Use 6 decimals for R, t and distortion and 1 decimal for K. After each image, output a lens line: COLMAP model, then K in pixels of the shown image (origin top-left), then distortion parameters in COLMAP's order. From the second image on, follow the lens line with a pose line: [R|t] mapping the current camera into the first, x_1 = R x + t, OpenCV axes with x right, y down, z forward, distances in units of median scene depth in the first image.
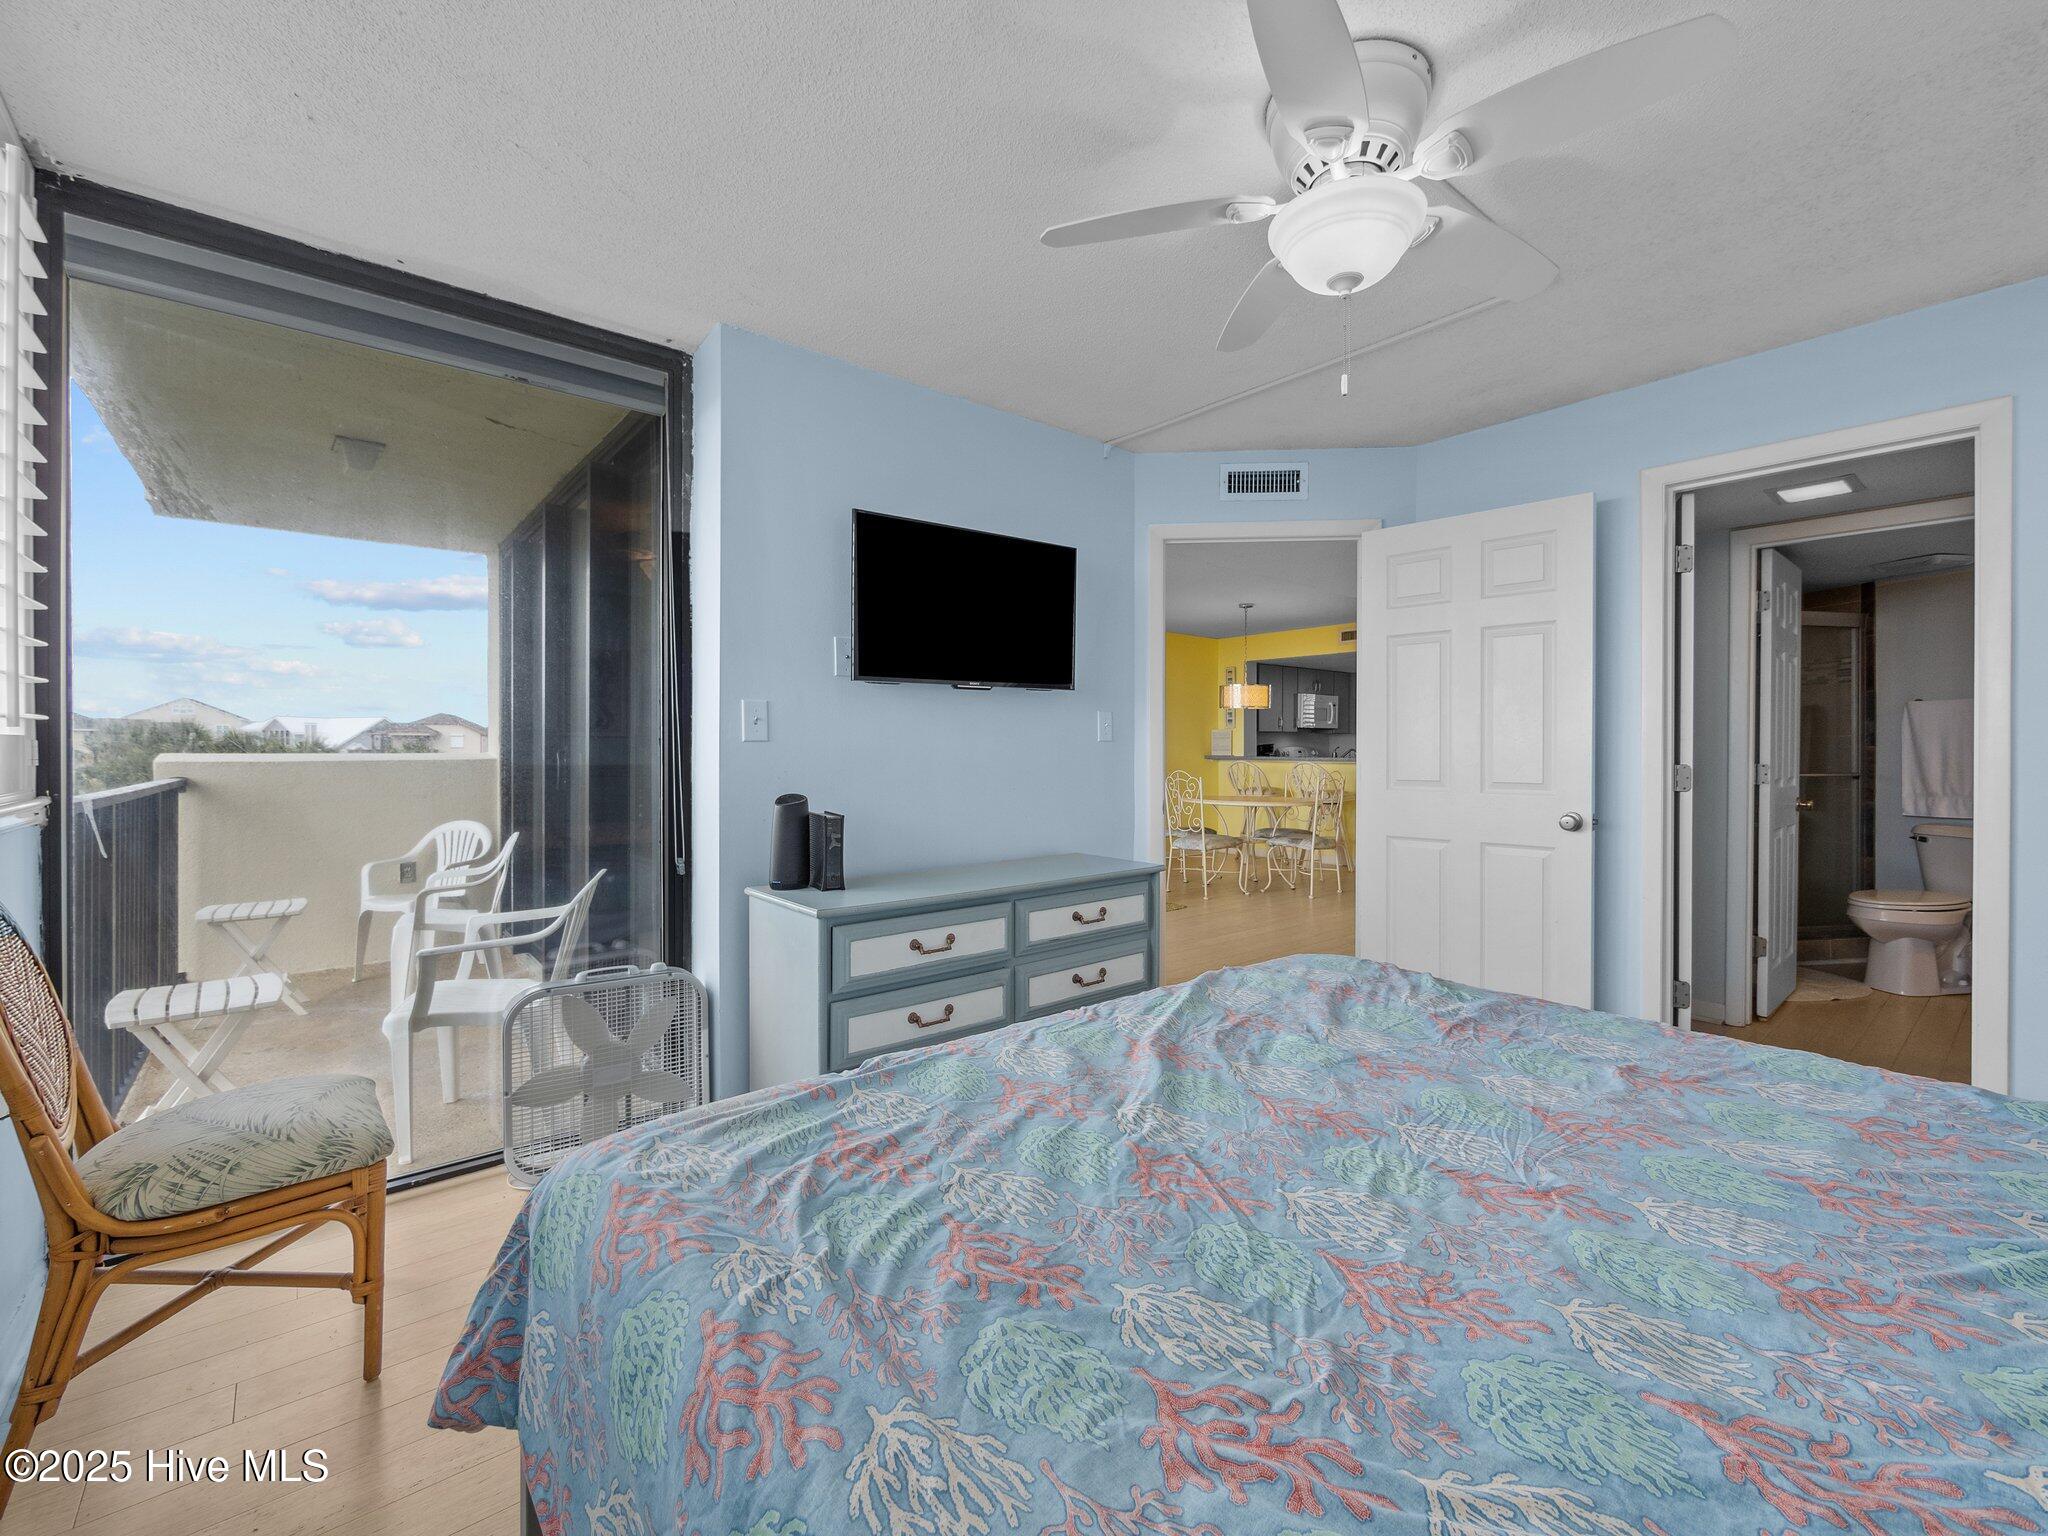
lens RADIAL K [[877.9, 0, 1029.7], [0, 877.9, 755.4], [0, 0, 1]] dist [0.001566, -0.000075]
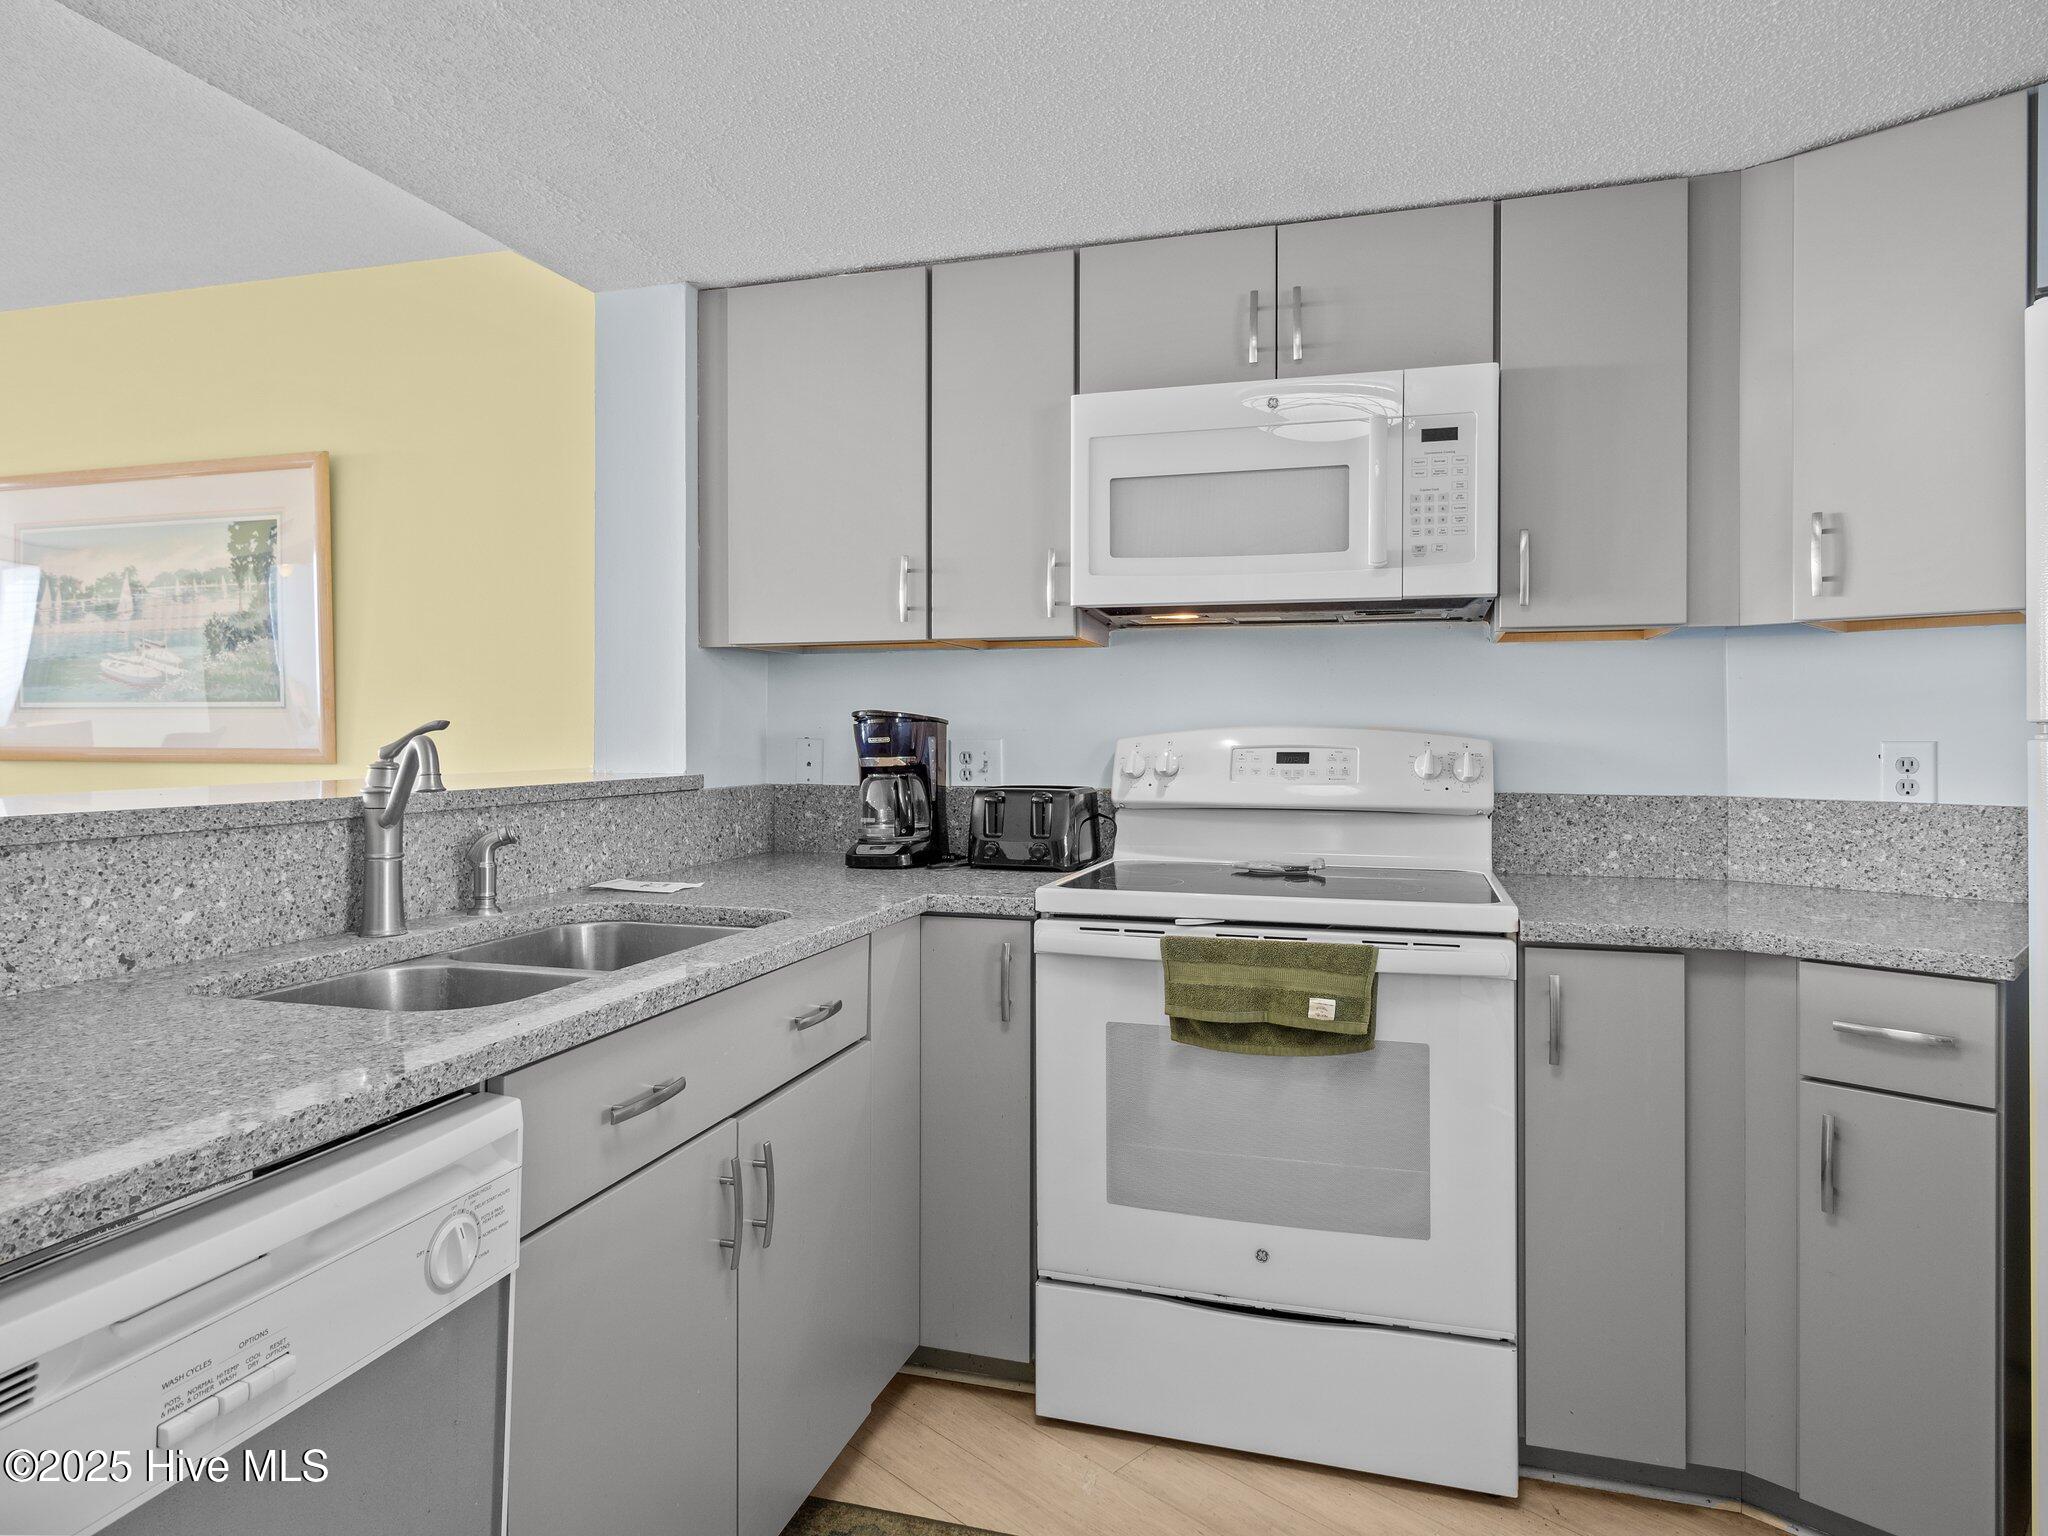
lens RADIAL K [[1213.3, 0, 1030.1], [0, 1213.3, 734.8], [0, 0, 1]] dist [0.000563, -0.000378]
pose [[0.564515, 0.000880, -0.825422, 0.589701], [-0.010068, 0.999932, -0.005820, -0.008166], [0.825361, 0.011596, 0.564486, 1.045383]]
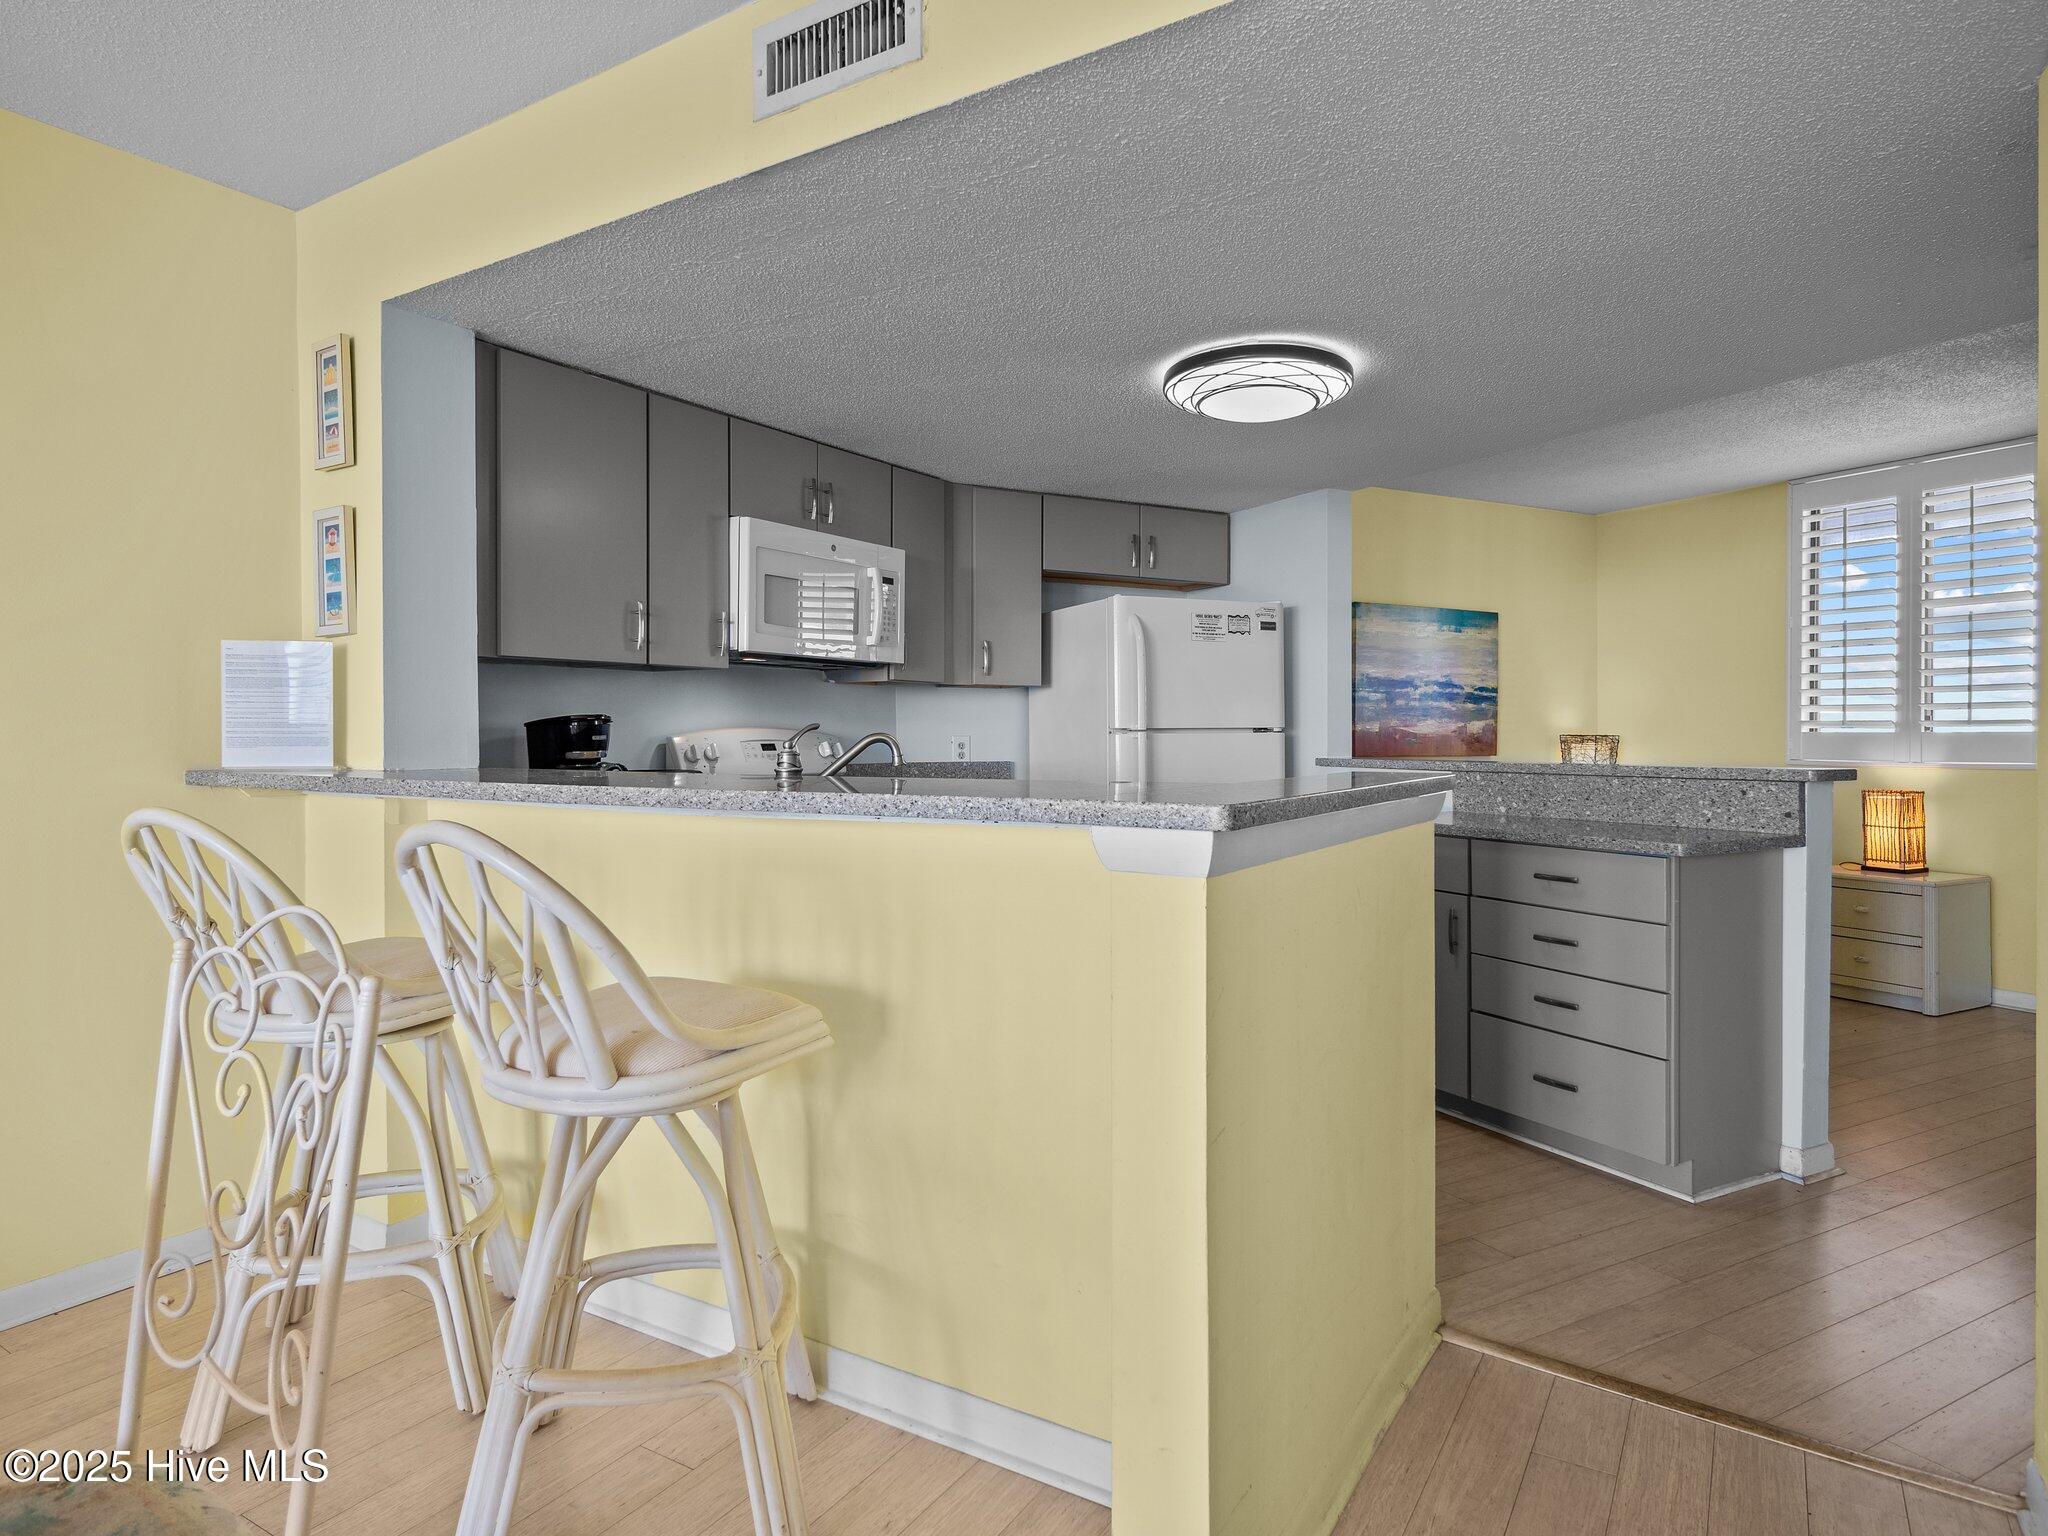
lens RADIAL K [[1194.0, 0, 1027.8], [0, 1194.0, 748.1], [0, 0, 1]] dist [0.003116, 0.001976]
pose [[0.949211, -0.005106, 0.314598, 0.336511], [0.004915, 0.999987, 0.001401, -0.004723], [-0.314601, 0.000216, 0.949224, 0.781167]]
